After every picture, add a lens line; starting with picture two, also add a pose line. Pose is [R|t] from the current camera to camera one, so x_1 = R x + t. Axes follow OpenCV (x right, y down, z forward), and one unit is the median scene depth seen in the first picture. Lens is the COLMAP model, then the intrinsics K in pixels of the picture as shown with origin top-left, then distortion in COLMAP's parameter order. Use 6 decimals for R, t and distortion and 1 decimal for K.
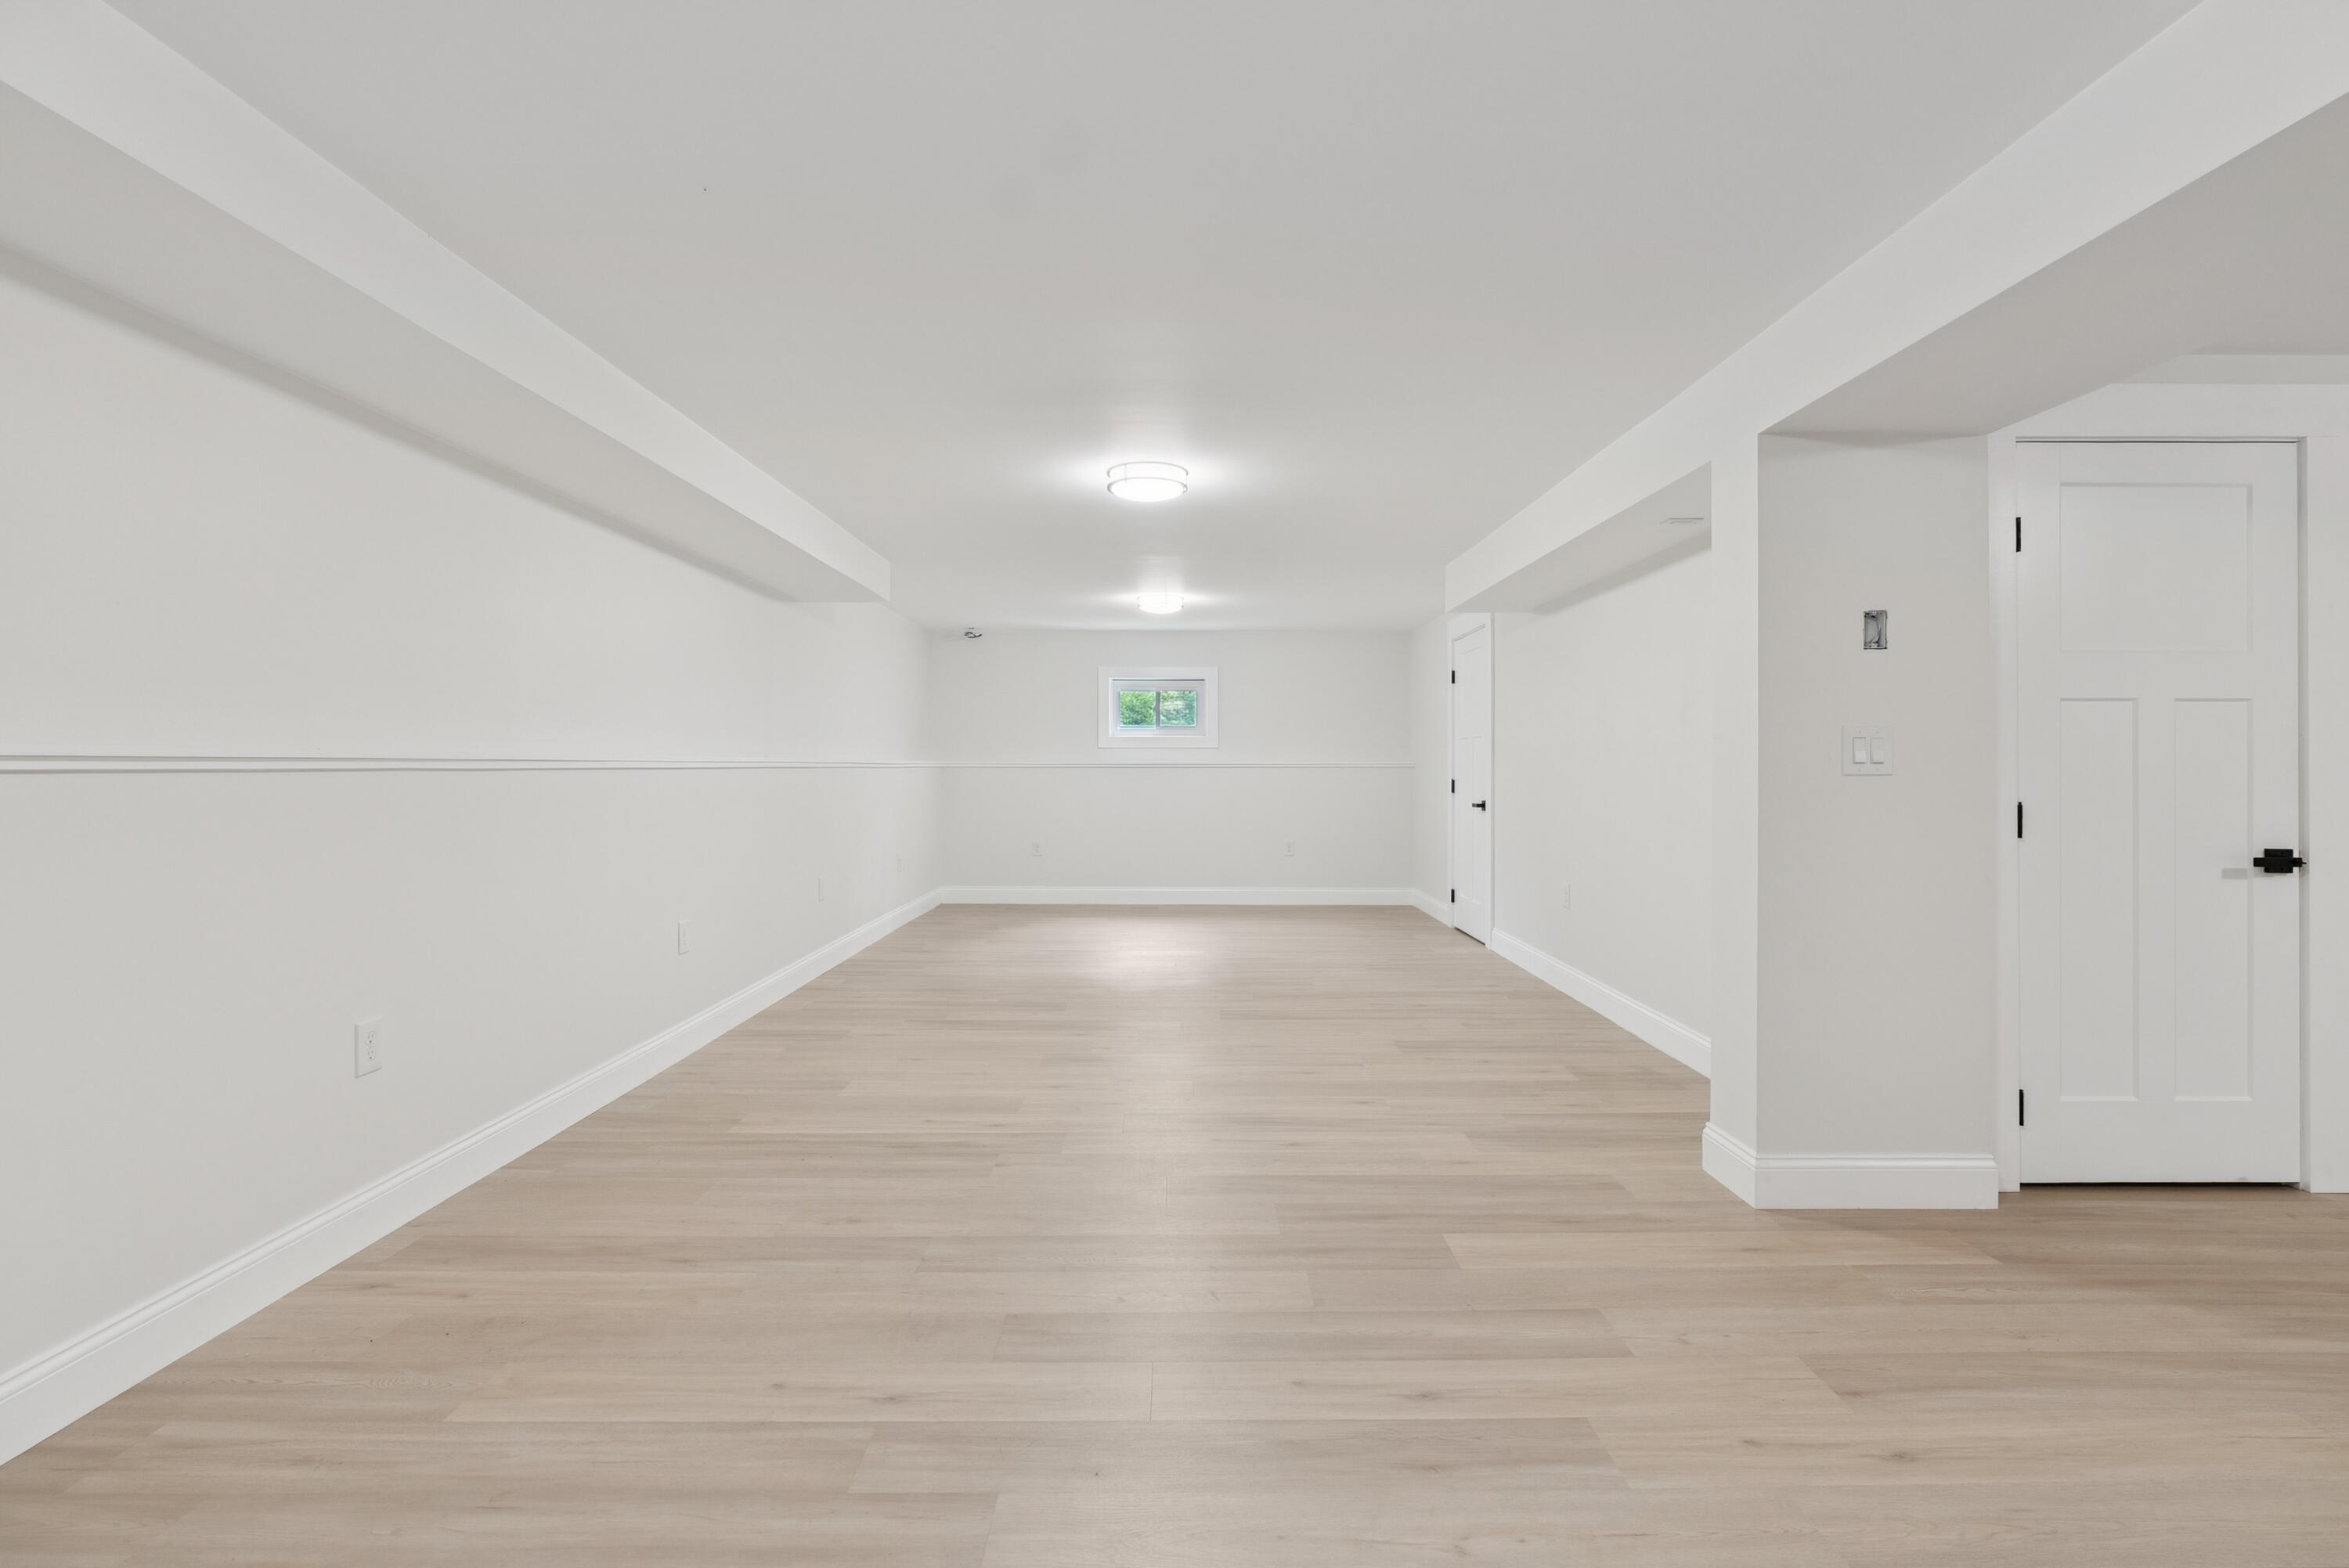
lens RADIAL K [[1070.8, 0, 1193.0], [0, 1070.8, 765.4], [0, 0, 1]] dist [-0.011015, 0.005194]
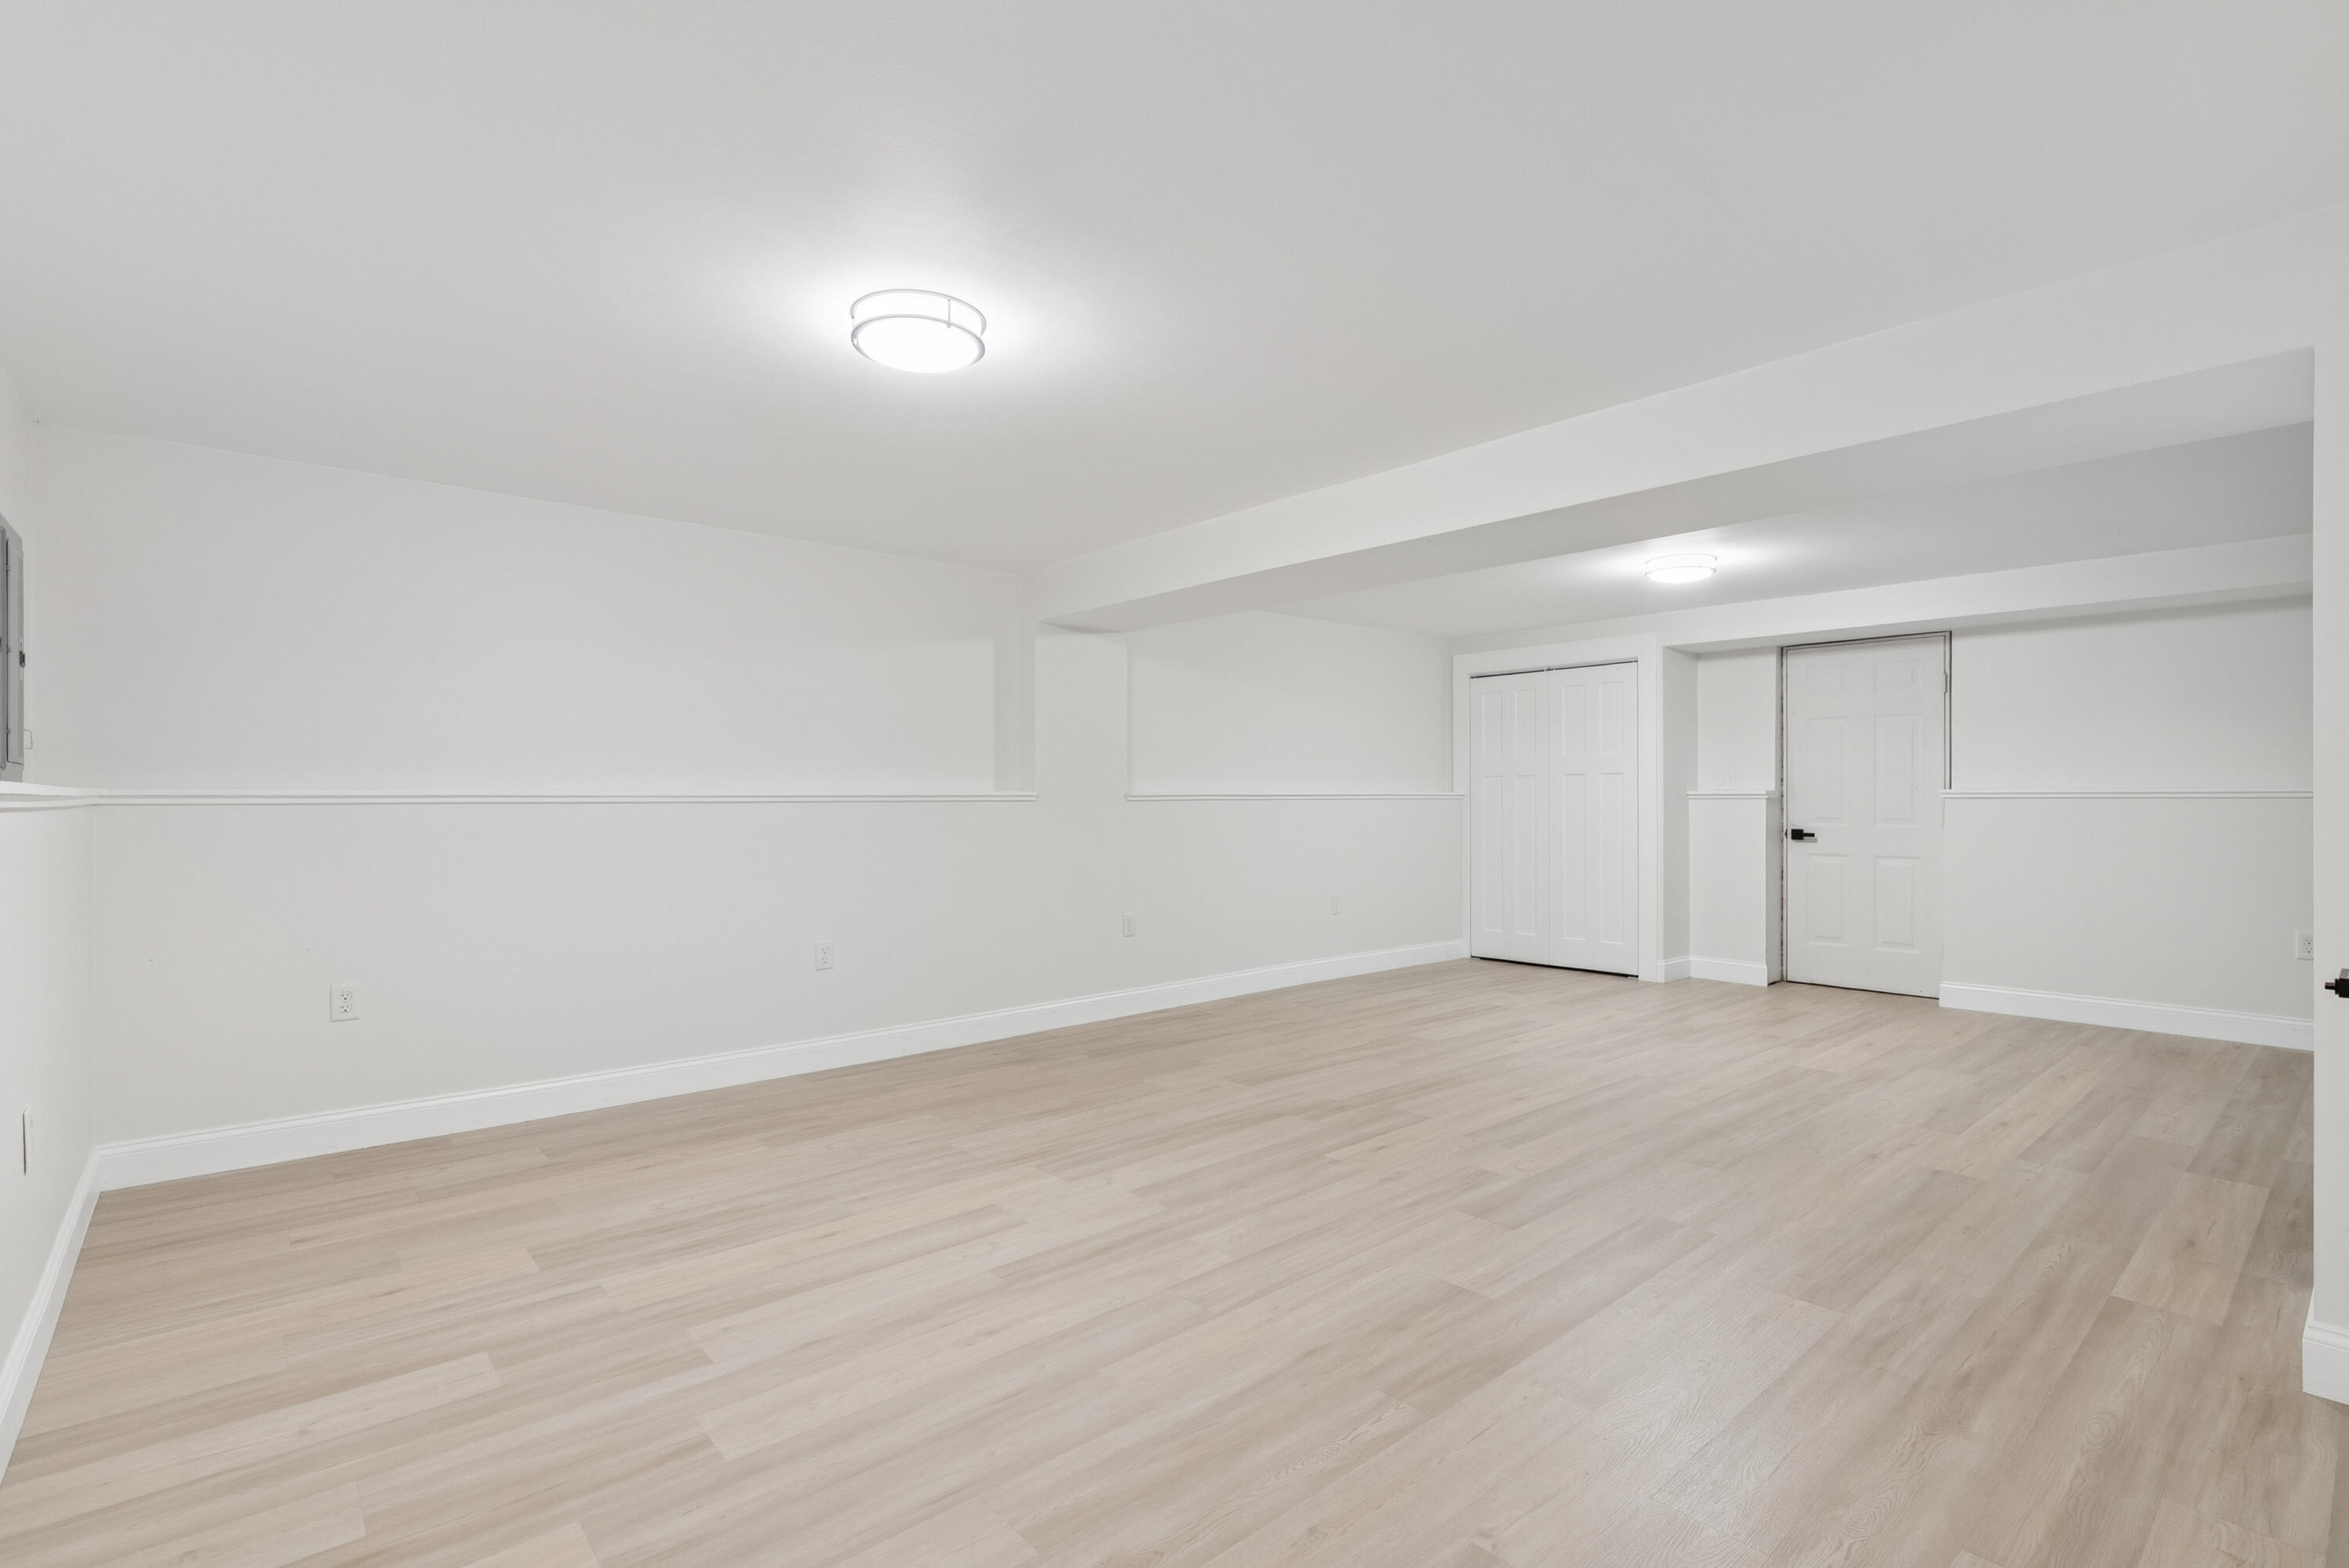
lens RADIAL K [[1070.6, 0, 1174.5], [0, 1070.6, 784.0], [0, 0, 1]] dist [0.032902, 0.000279]
pose [[-0.760423, -0.005783, -0.649403, 2.002593], [-0.000483, 0.999965, -0.008339, -0.012054], [0.649428, -0.006027, -0.760399, 1.150235]]
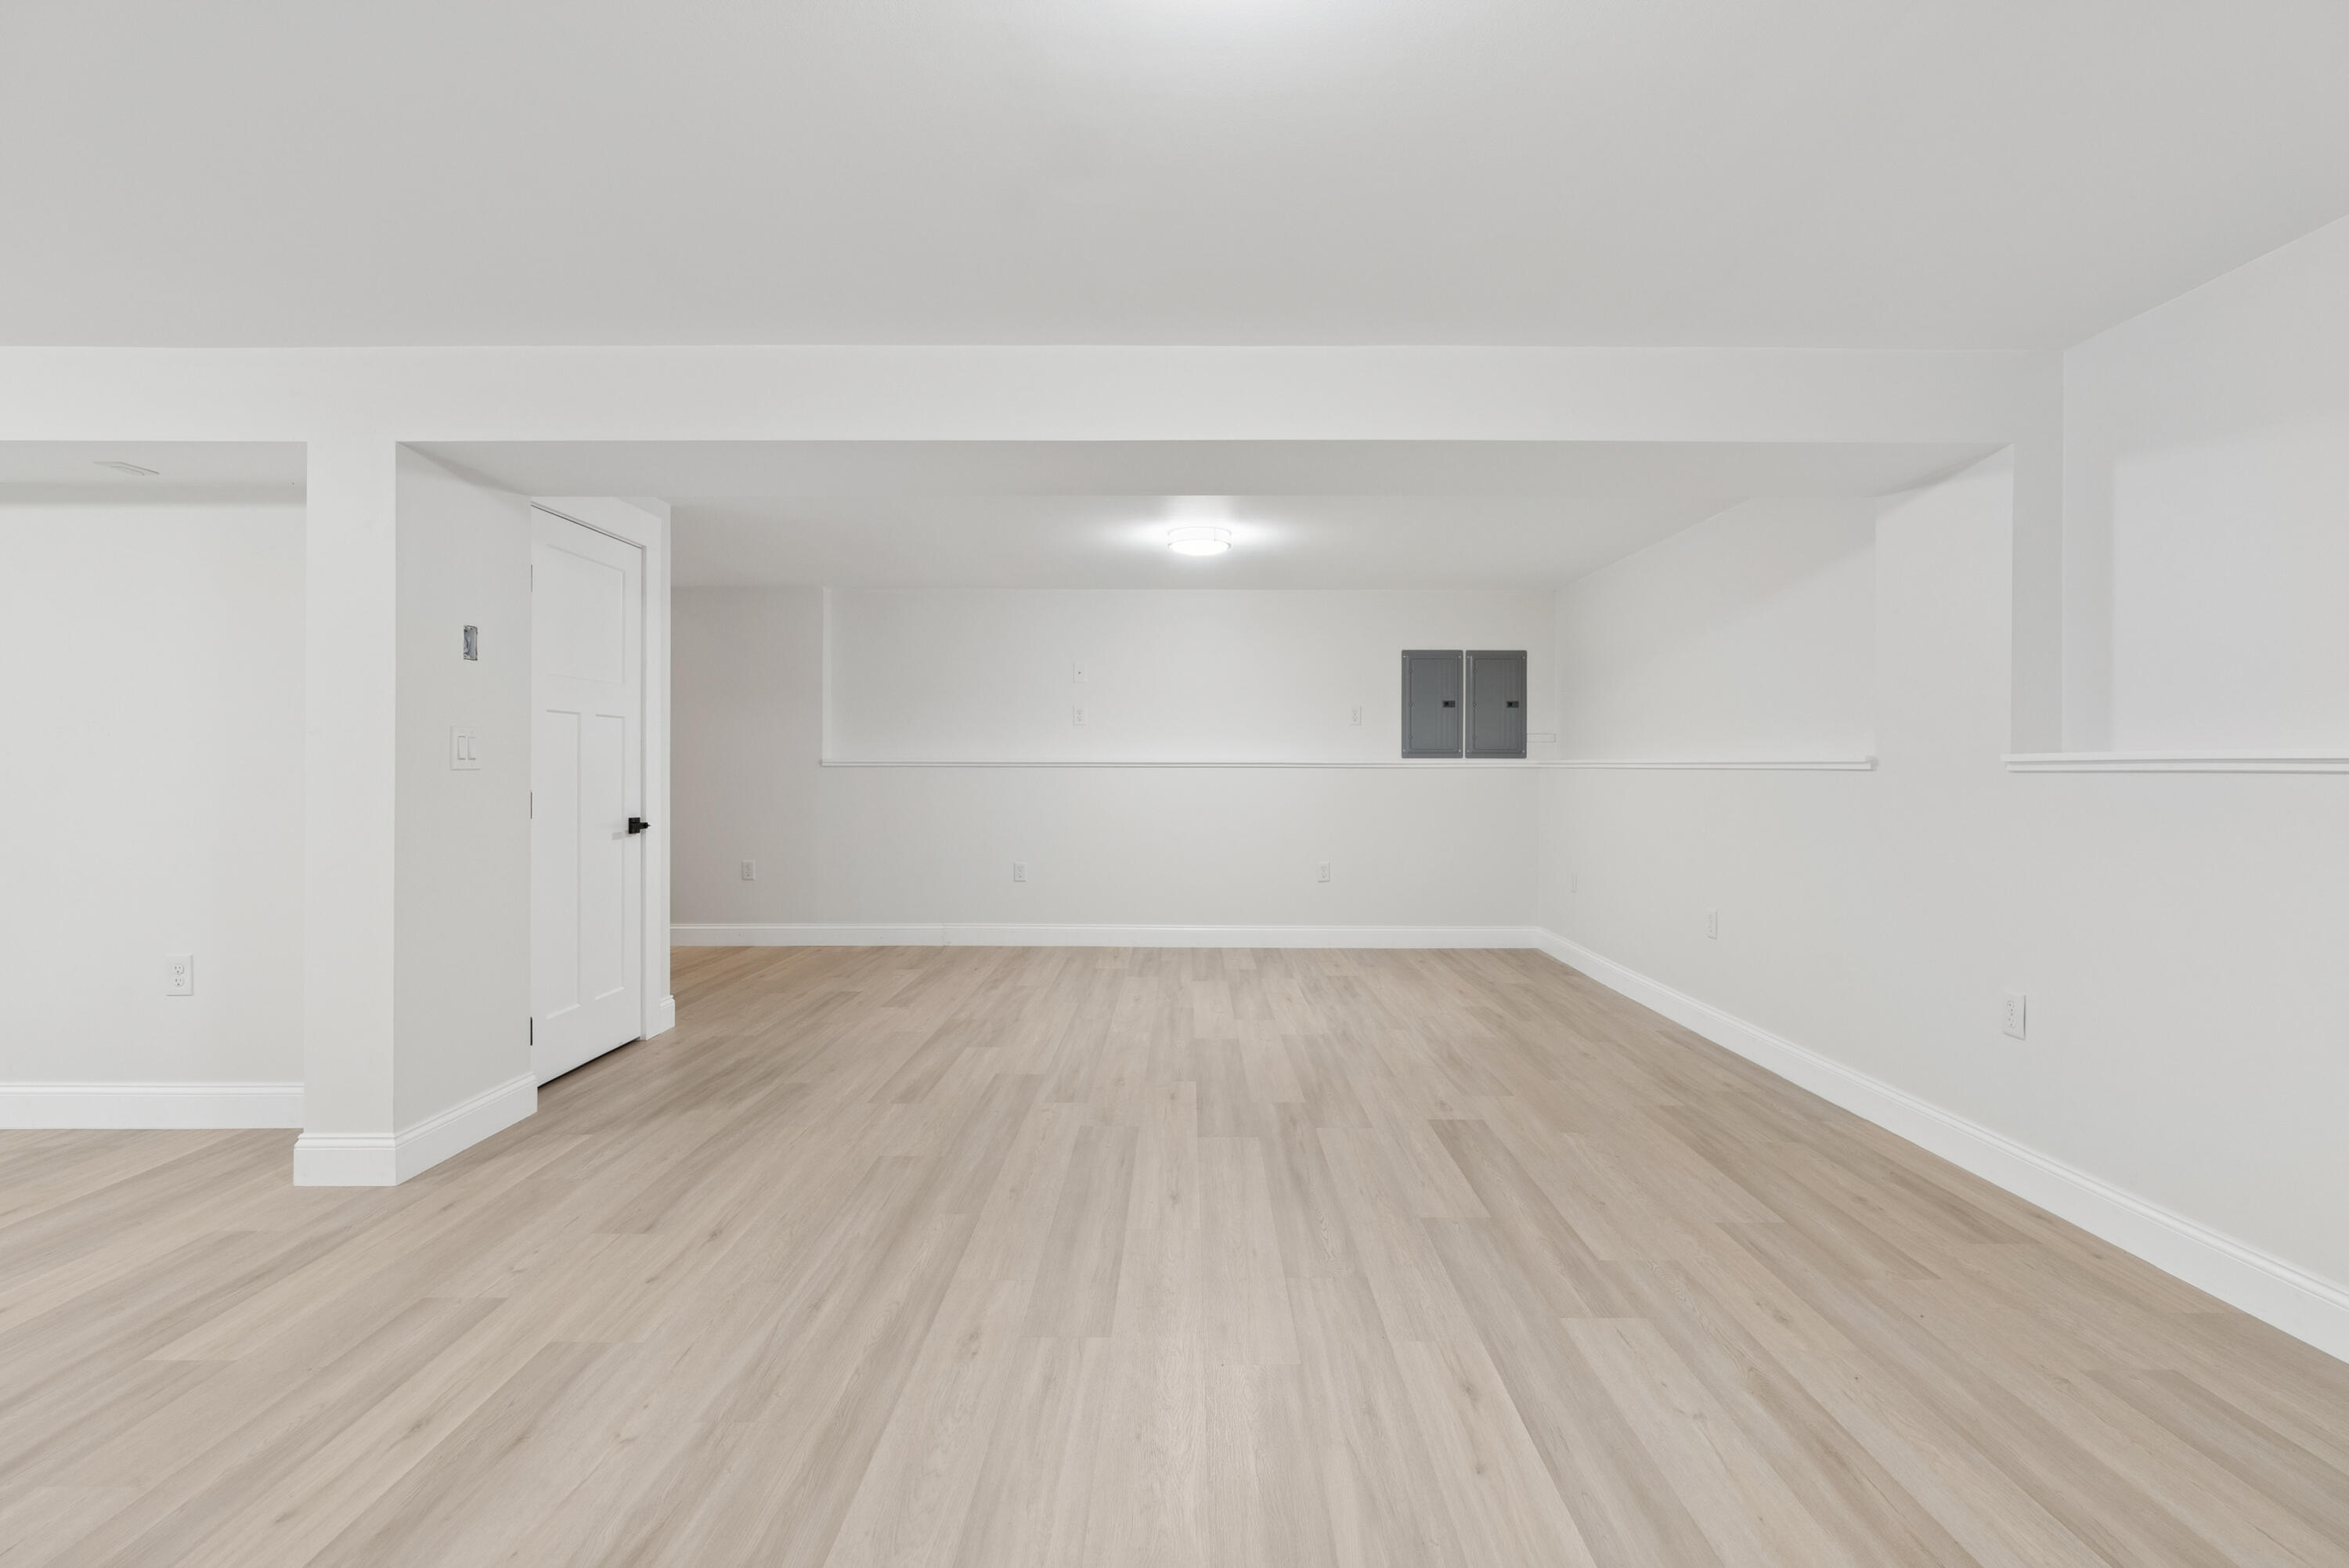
lens RADIAL K [[1070.8, 0, 1193.0], [0, 1070.8, 765.4], [0, 0, 1]] dist [-0.011015, 0.005194]
pose [[0.002437, -0.000724, 0.999997, -0.539502], [-0.002622, 0.999996, 0.000730, 0.002449], [-0.999994, -0.002623, 0.002435, 0.233113]]
